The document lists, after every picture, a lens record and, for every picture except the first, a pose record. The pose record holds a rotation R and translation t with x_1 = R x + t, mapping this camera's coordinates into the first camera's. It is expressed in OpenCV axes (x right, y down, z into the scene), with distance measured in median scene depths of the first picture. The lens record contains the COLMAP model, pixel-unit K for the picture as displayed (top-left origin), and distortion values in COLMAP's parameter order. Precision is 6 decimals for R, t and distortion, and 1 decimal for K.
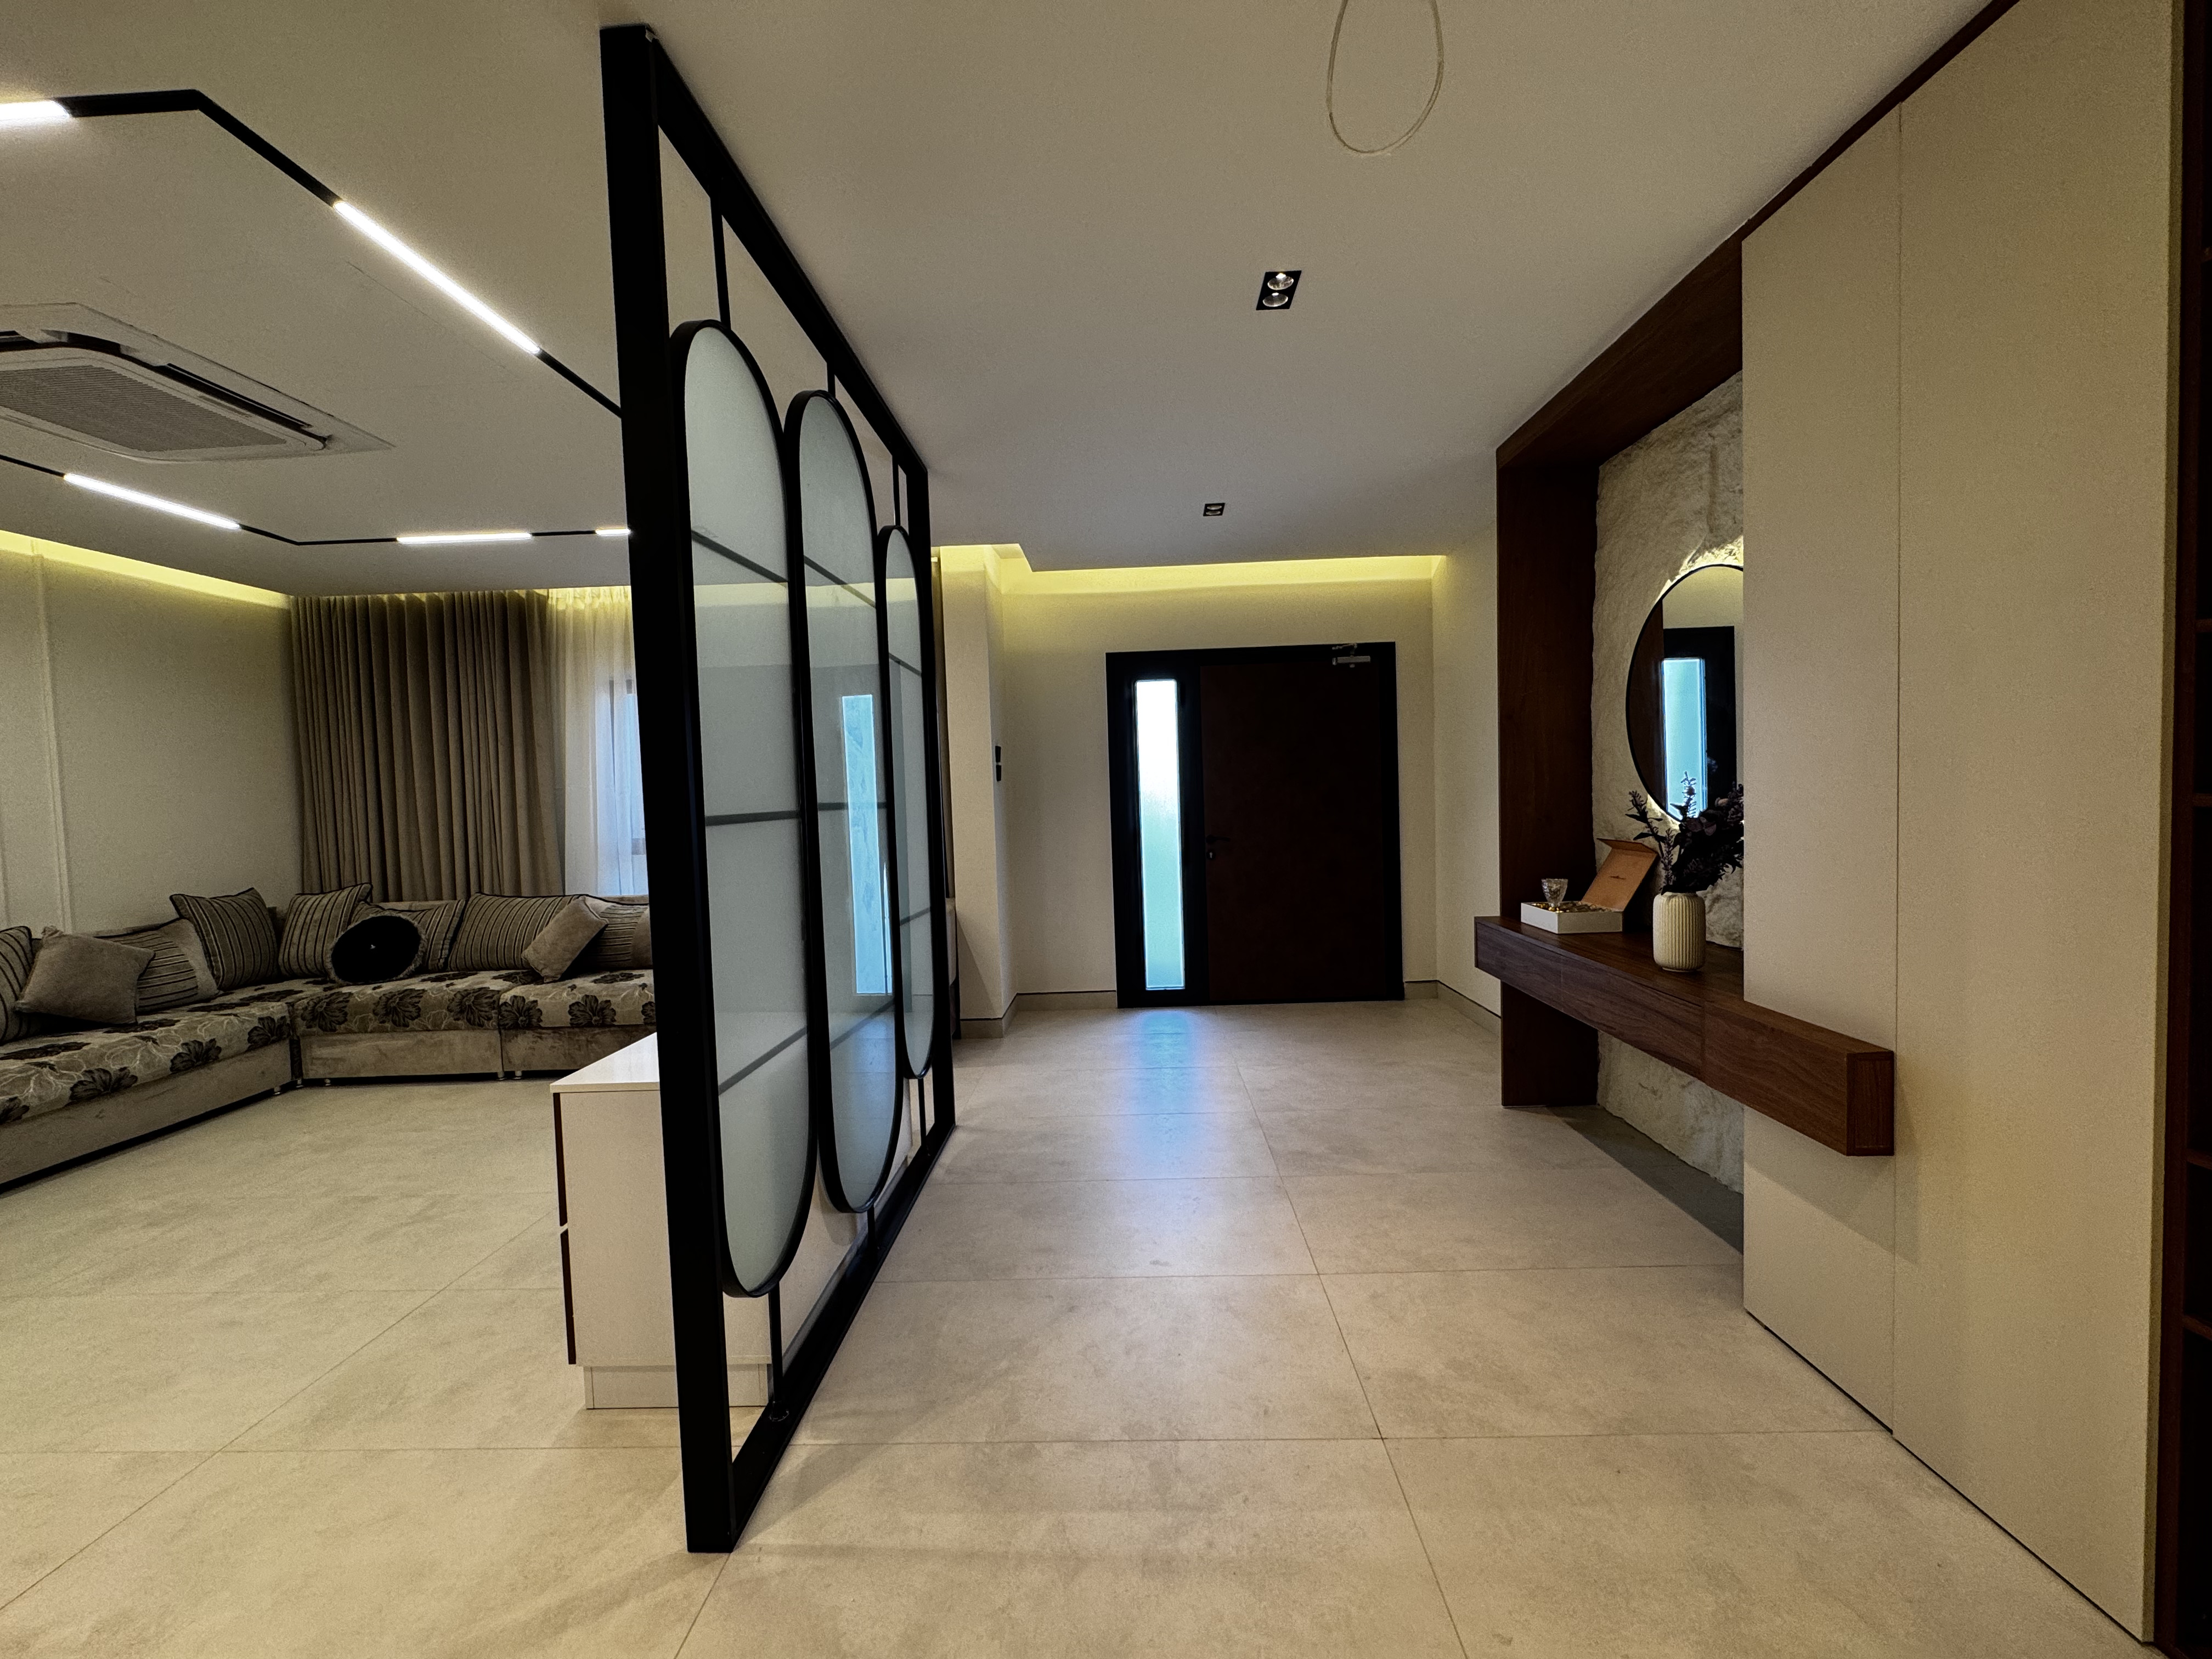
lens RADIAL K [[887.1, 0, 1106.4], [0, 887.1, 830.0], [0, 0, 1]] dist [-0.003526, 0.000449]
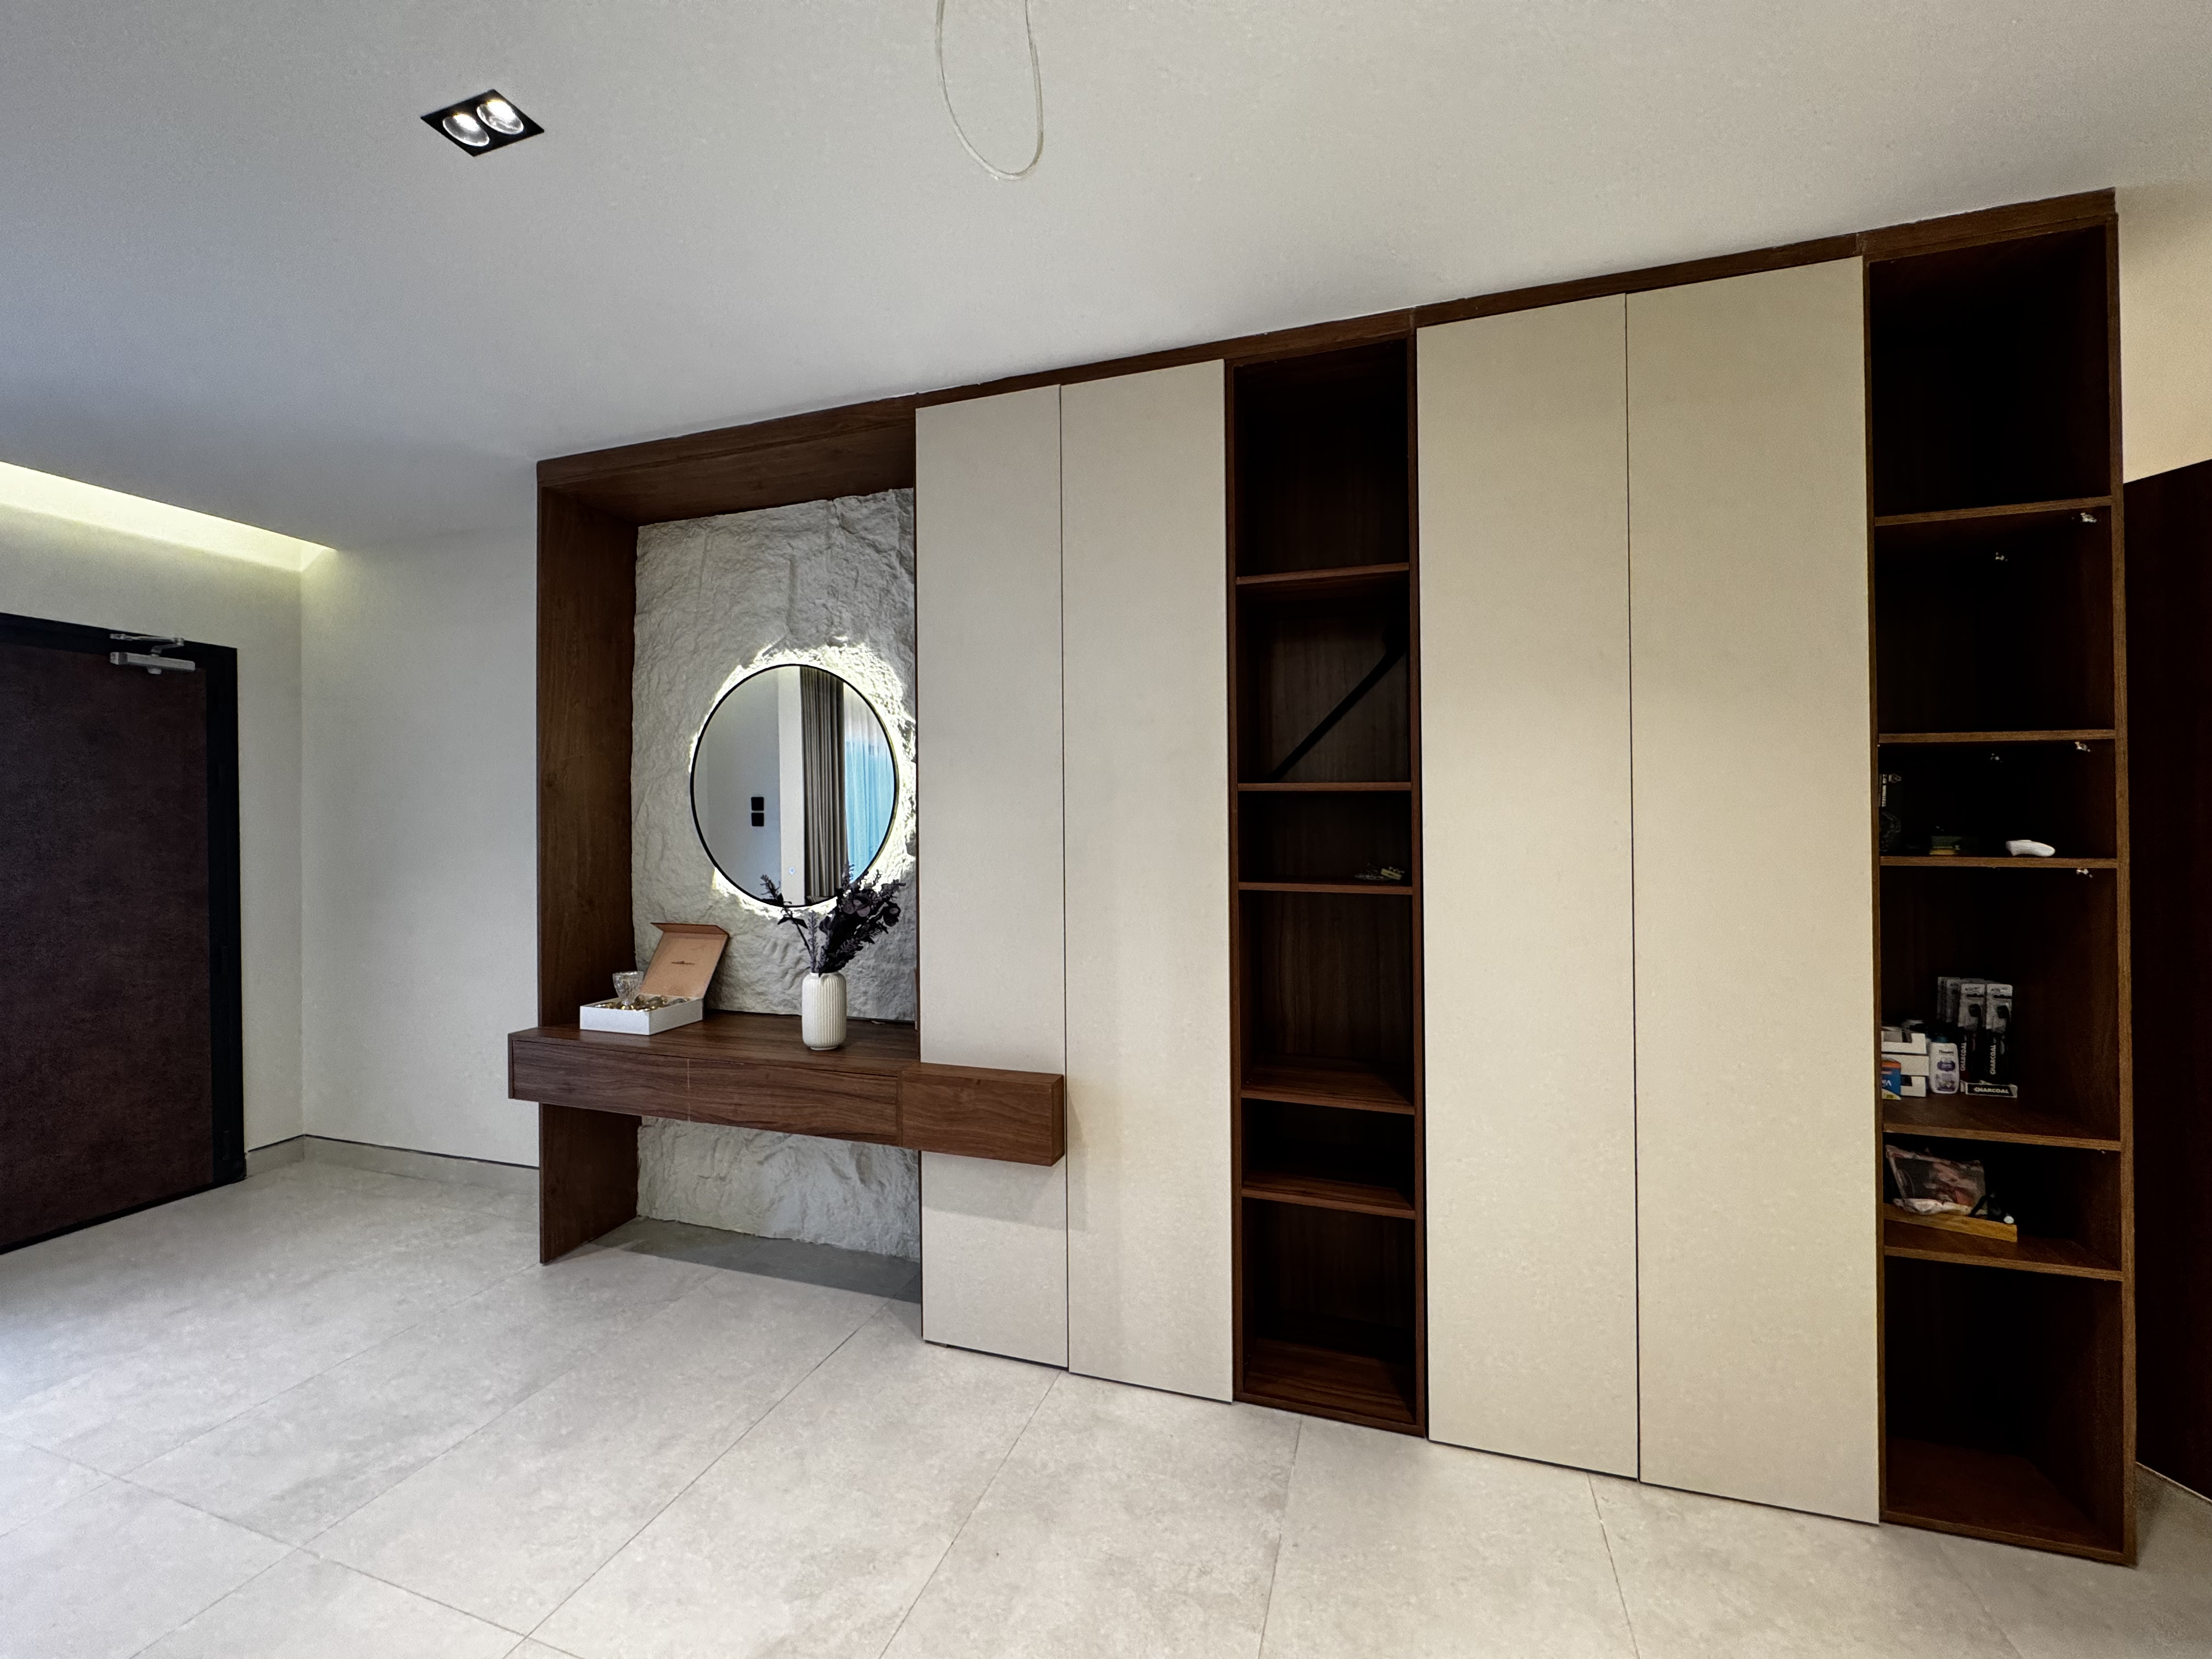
lens RADIAL K [[887.1, 0, 1104.8], [0, 887.1, 829.2], [0, 0, 1]] dist [-0.003526, 0.000449]
pose [[0.294286, 0.027962, 0.955308, -0.211397], [0.039447, 0.998365, -0.041374, -0.034209], [-0.954903, 0.049859, 0.292702, 0.300230]]
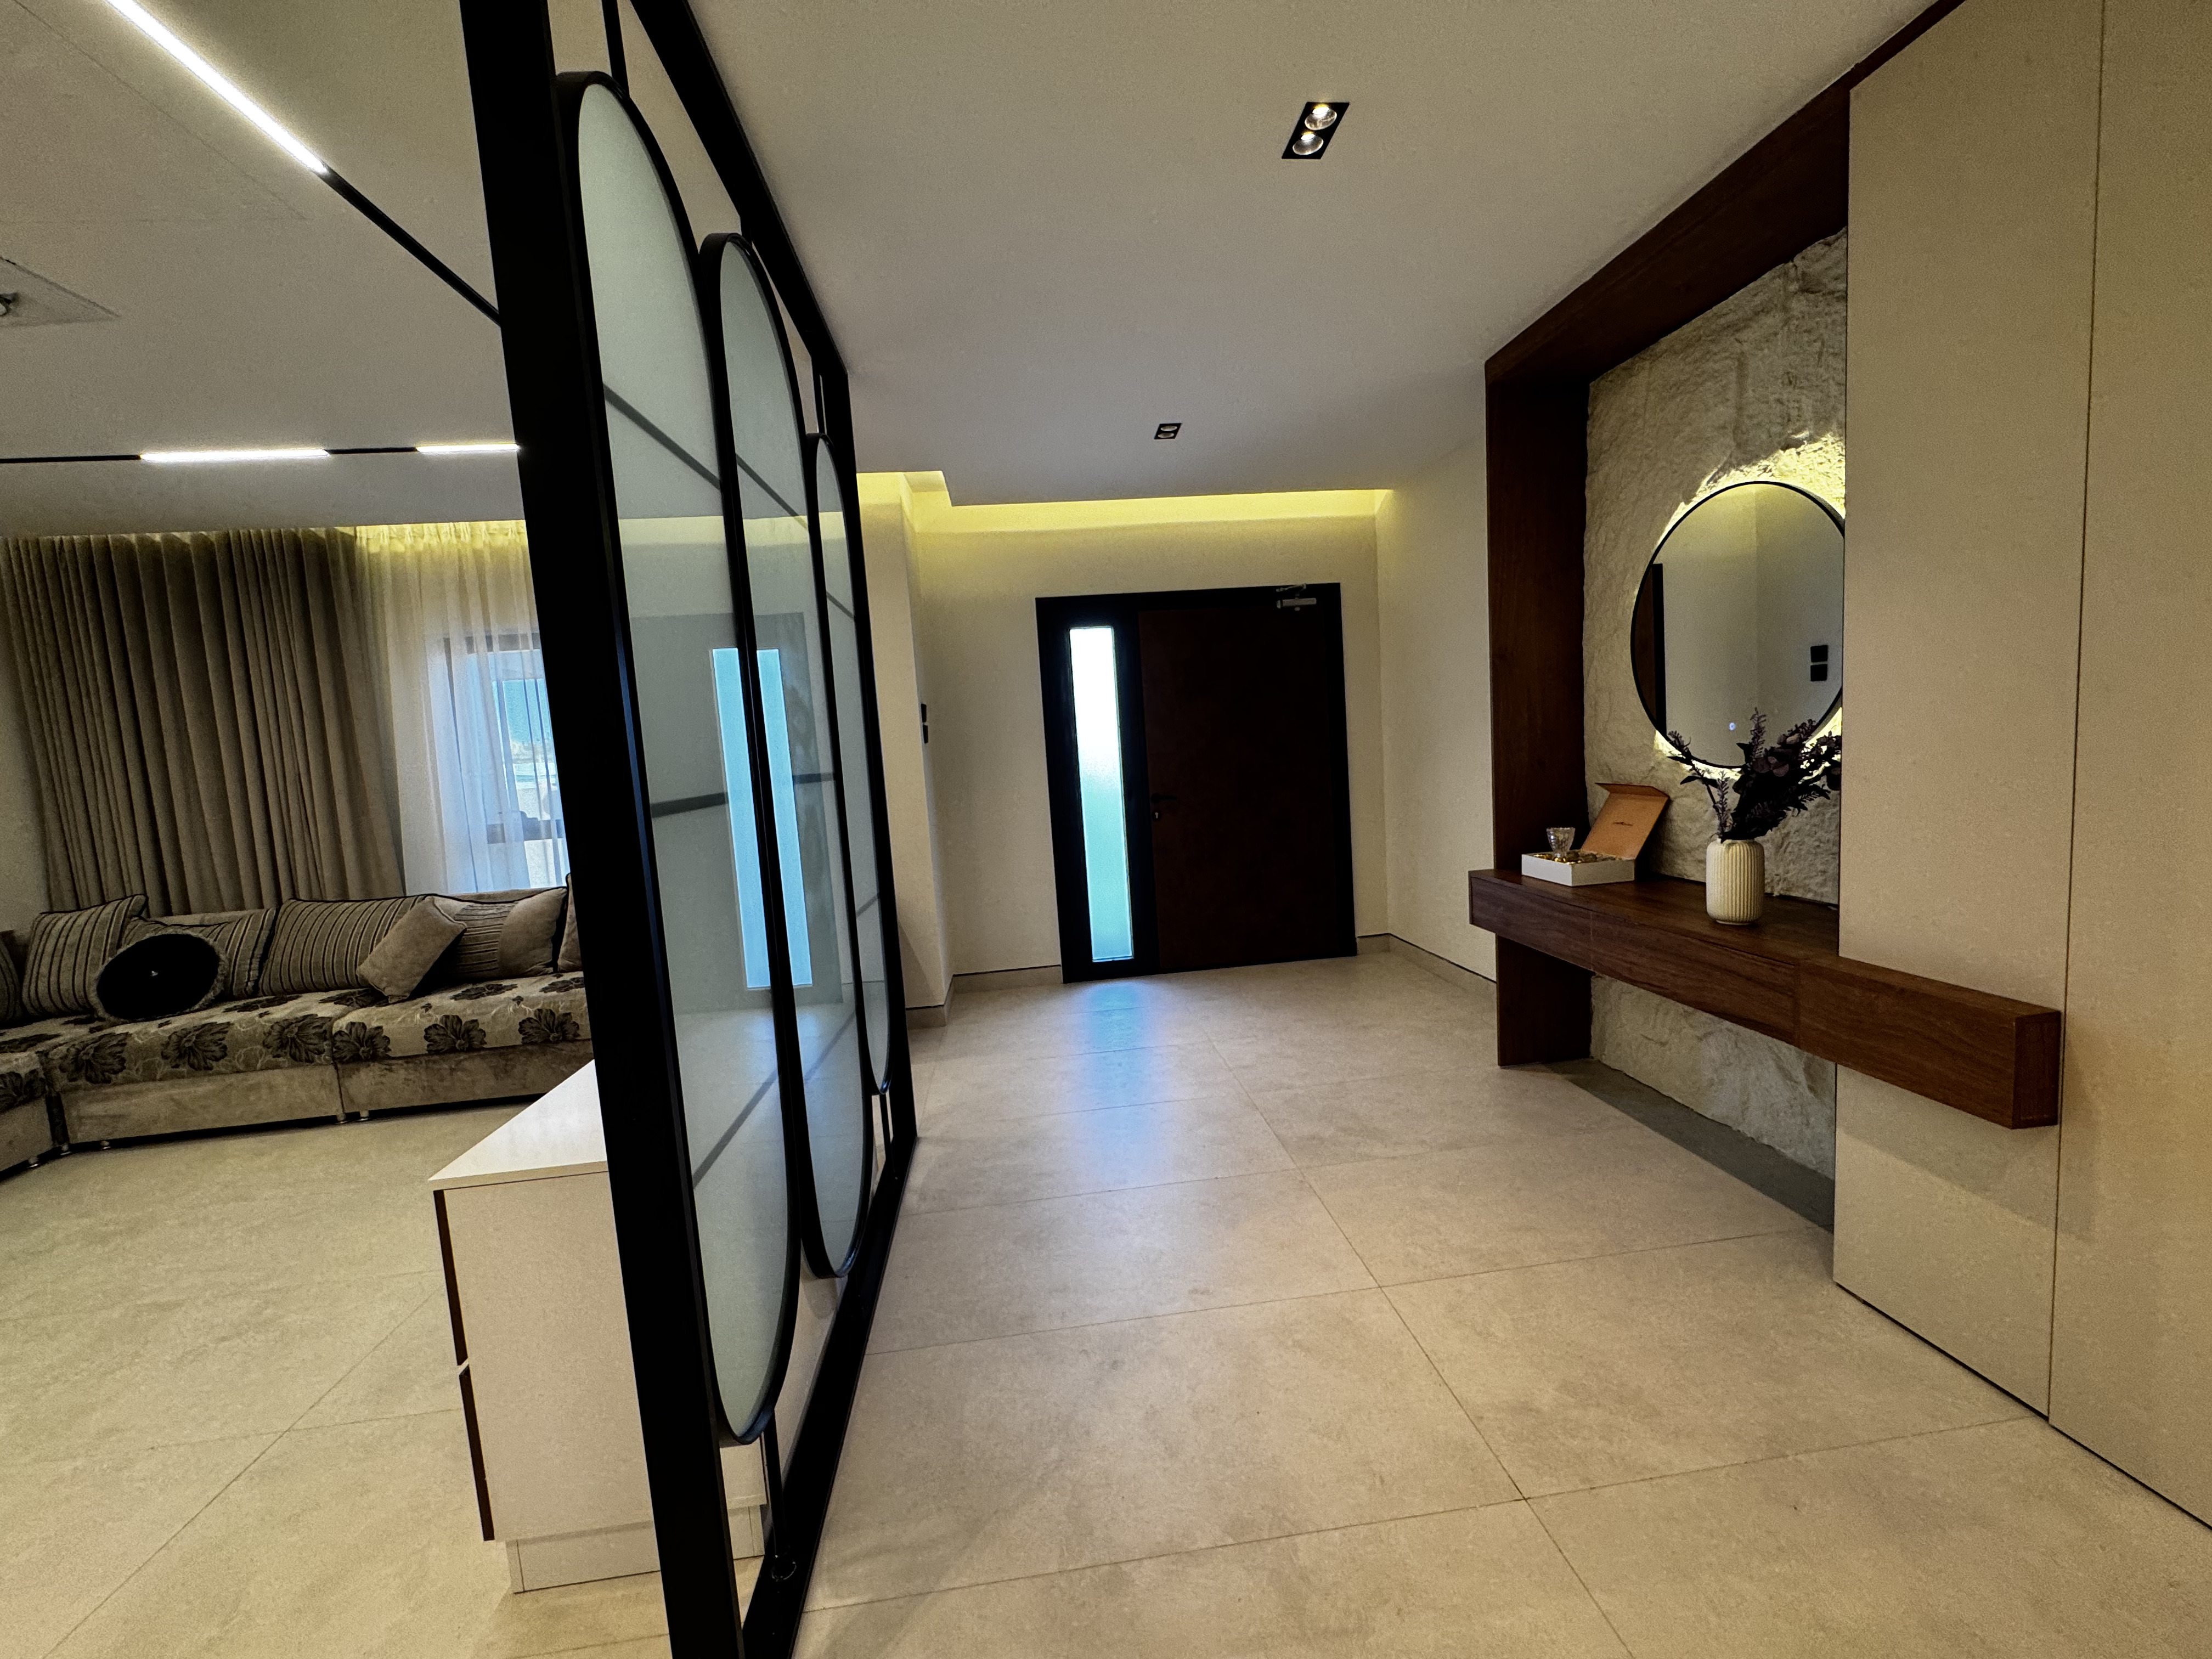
lens RADIAL K [[887.1, 0, 1105.5], [0, 887.1, 829.3], [0, 0, 1]] dist [-0.003526, 0.000449]
pose [[0.990530, -0.044860, 0.129759, -0.100918], [0.038736, 0.998030, 0.049345, -0.008978], [-0.131717, -0.043851, 0.990317, 0.139433]]
